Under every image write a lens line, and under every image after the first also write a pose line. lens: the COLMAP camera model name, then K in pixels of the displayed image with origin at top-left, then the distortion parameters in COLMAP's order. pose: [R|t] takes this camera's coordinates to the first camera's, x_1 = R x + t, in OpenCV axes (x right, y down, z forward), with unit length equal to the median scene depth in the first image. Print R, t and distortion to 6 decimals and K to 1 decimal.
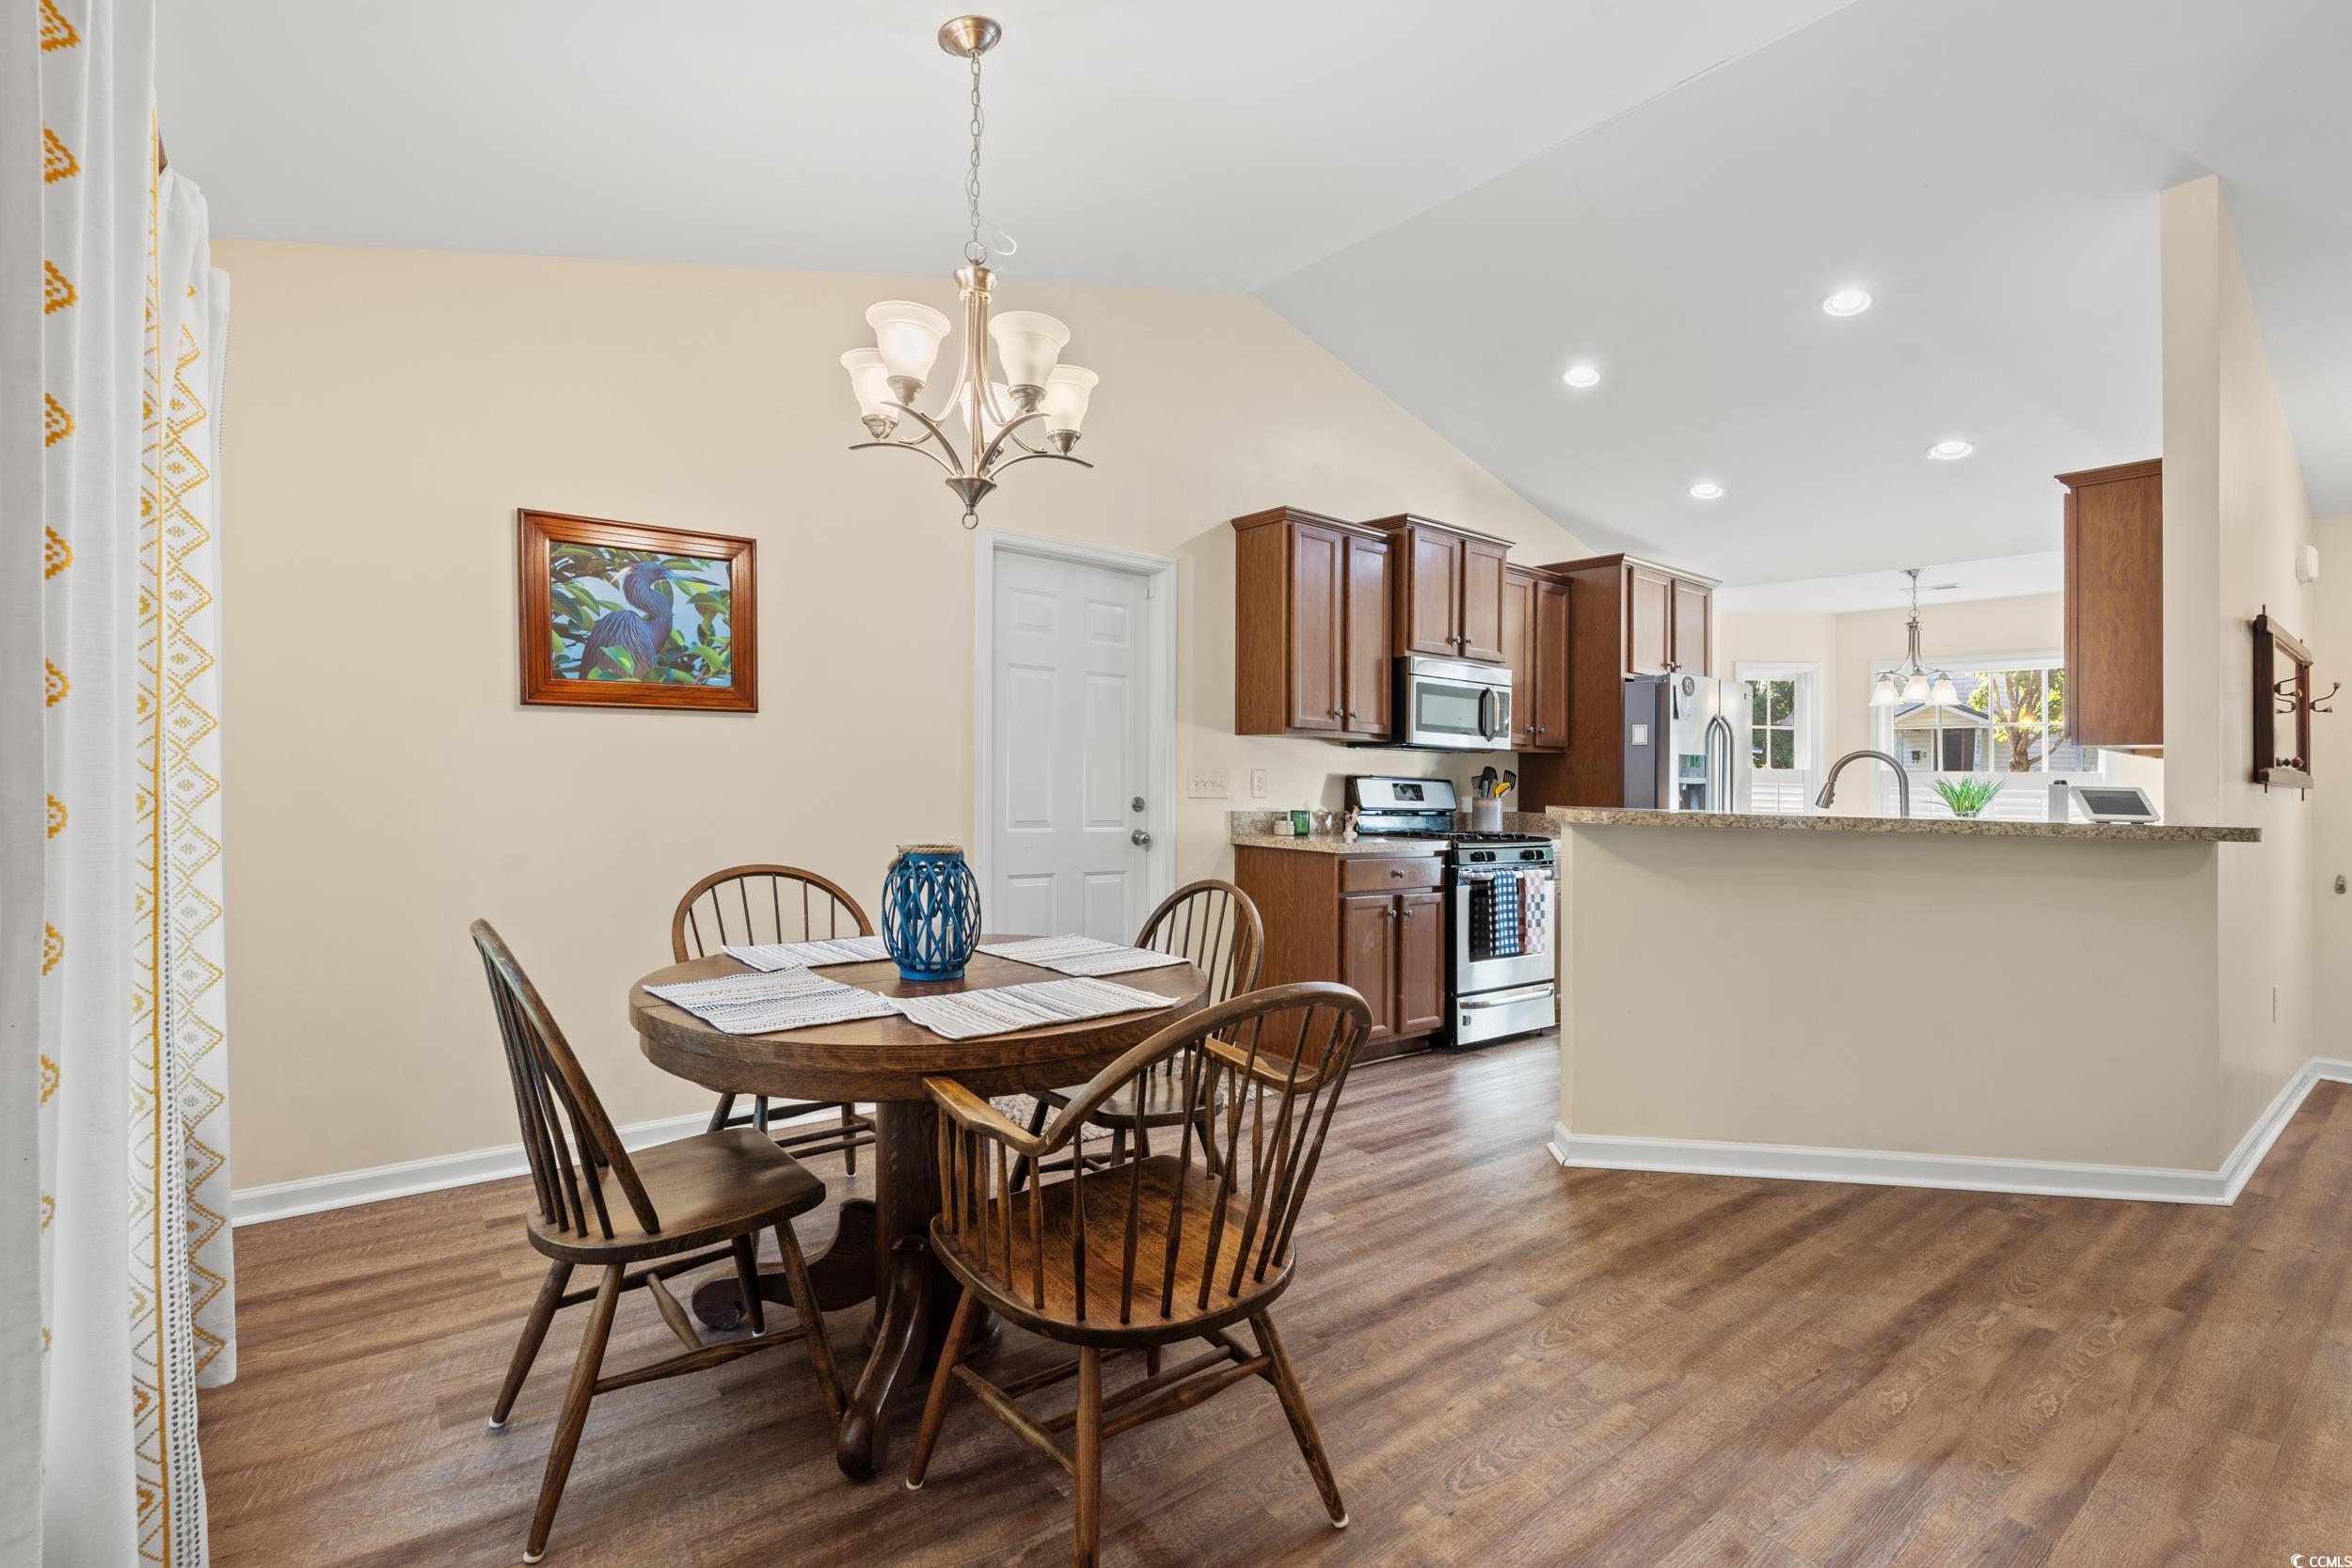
lens RADIAL K [[1073.0, 0, 1176.0], [0, 1073.0, 784.0], [0, 0, 1]] dist [-0.000282, 0.000199]
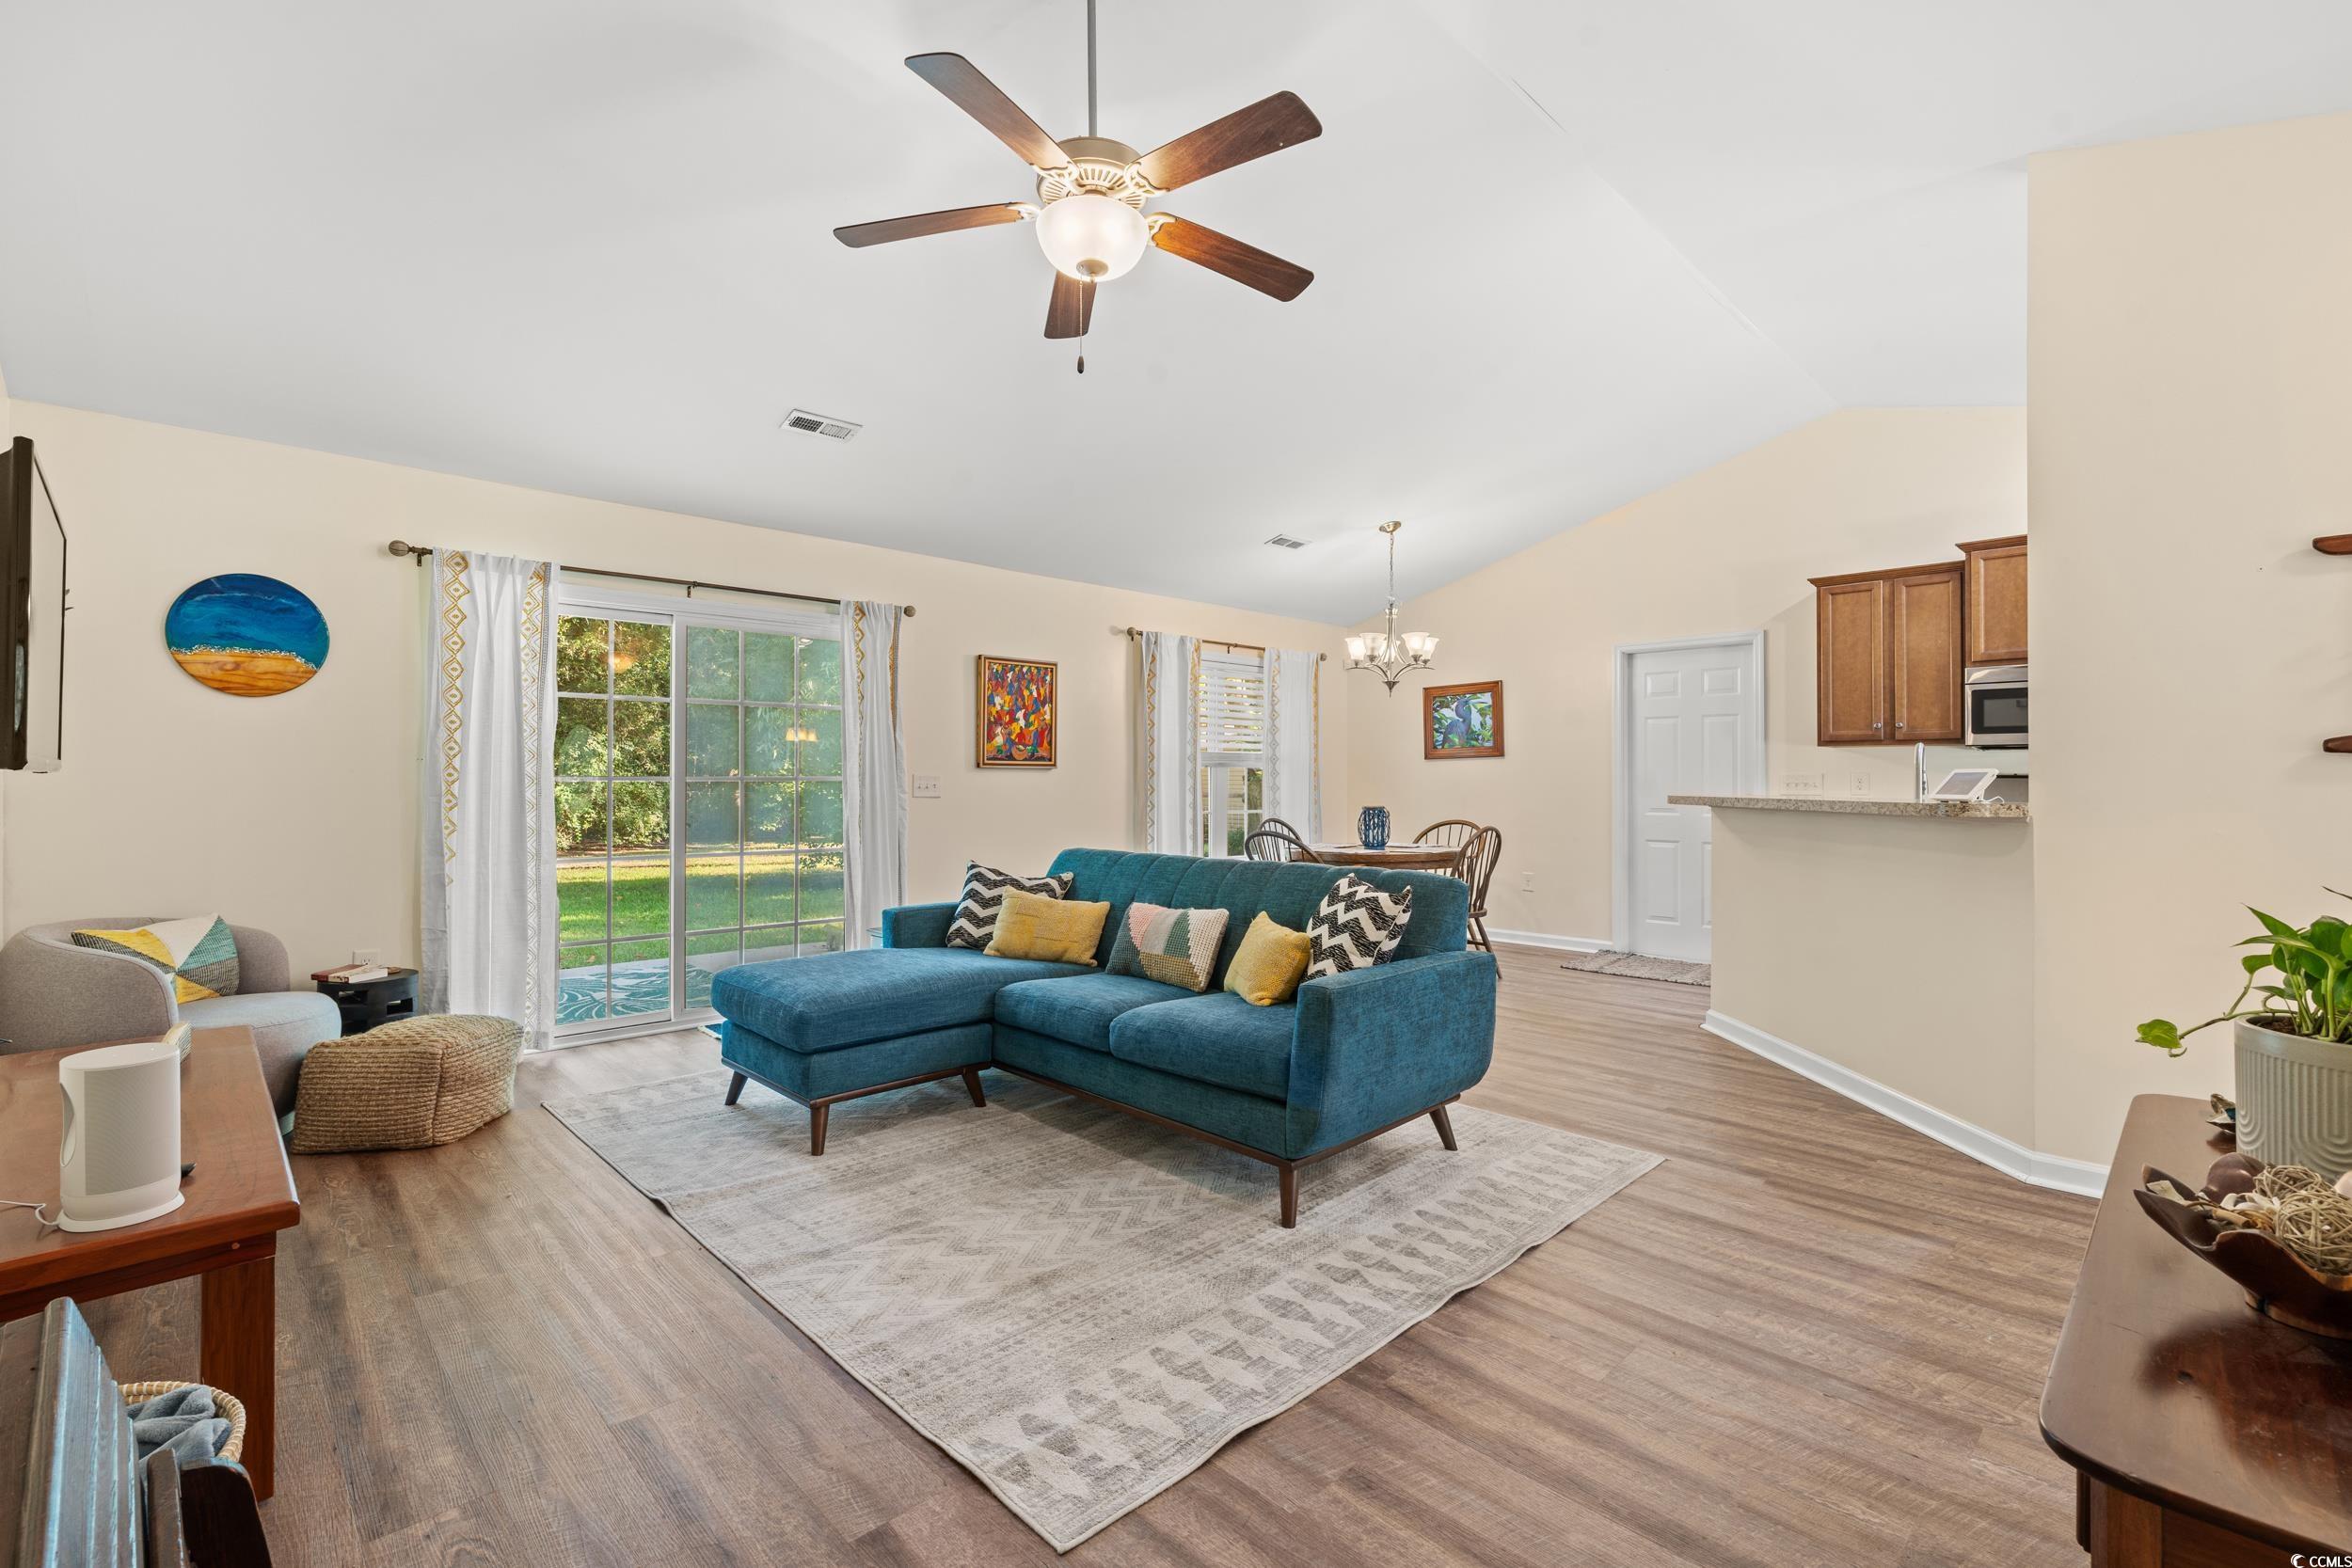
lens RADIAL K [[1038.4, 0, 1180.6], [0, 1038.4, 773.7], [0, 0, 1]] dist [0.001305, 0.000246]
pose [[0.104632, -0.029500, -0.994073, 1.732309], [-0.002048, 0.999551, -0.029878, 0.036935], [0.994509, 0.005163, 0.104525, 0.099088]]
